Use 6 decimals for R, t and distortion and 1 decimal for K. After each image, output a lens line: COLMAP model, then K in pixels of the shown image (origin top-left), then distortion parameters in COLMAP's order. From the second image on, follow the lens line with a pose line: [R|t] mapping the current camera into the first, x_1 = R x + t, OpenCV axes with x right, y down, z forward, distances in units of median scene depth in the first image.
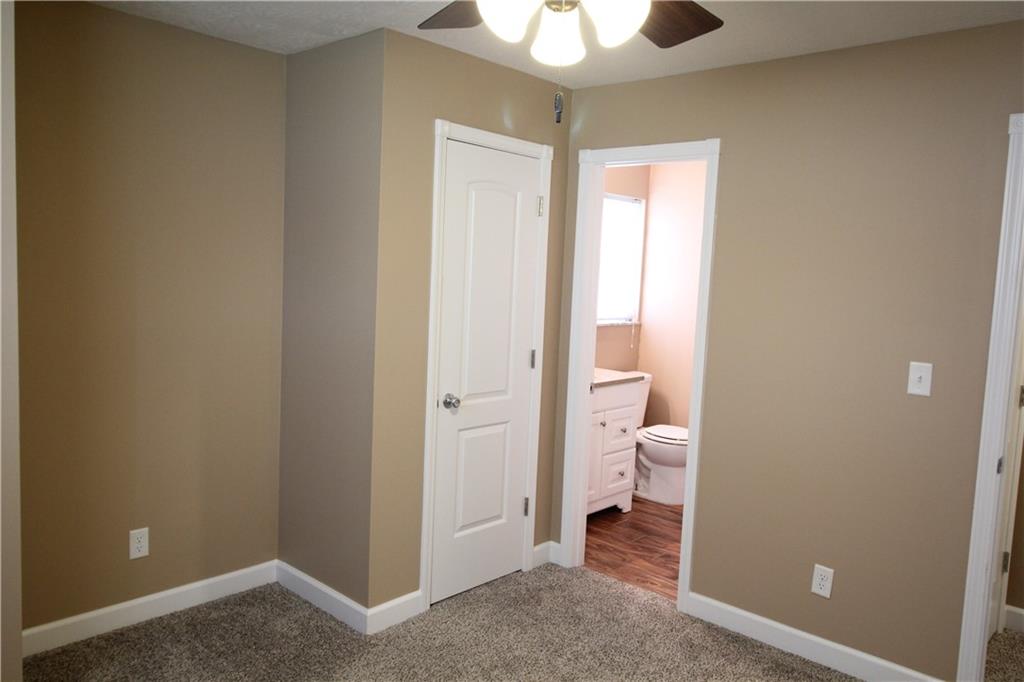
lens RADIAL K [[771.5, 0, 510.2], [0, 771.5, 341.4], [0, 0, 1]] dist [0.022598, 0.002691]
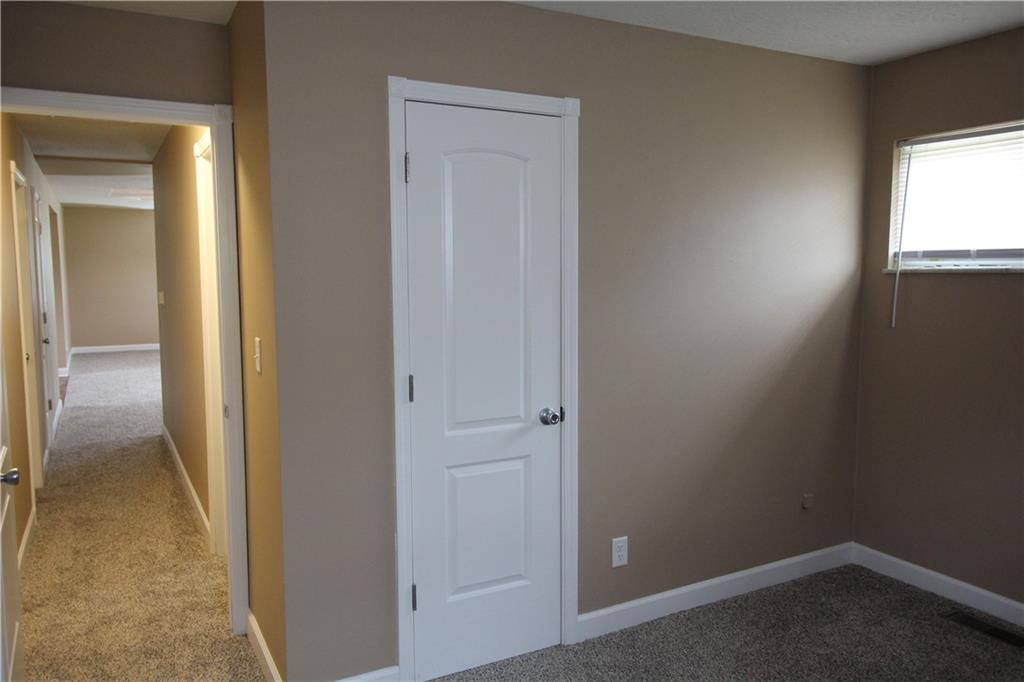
lens RADIAL K [[771.5, 0, 513.6], [0, 771.5, 338.7], [0, 0, 1]] dist [0.022598, 0.002691]
pose [[0.944420, -0.016169, -0.328344, 0.252478], [0.015505, 0.999869, -0.004639, -0.012219], [0.328376, -0.000709, 0.944547, 0.264370]]
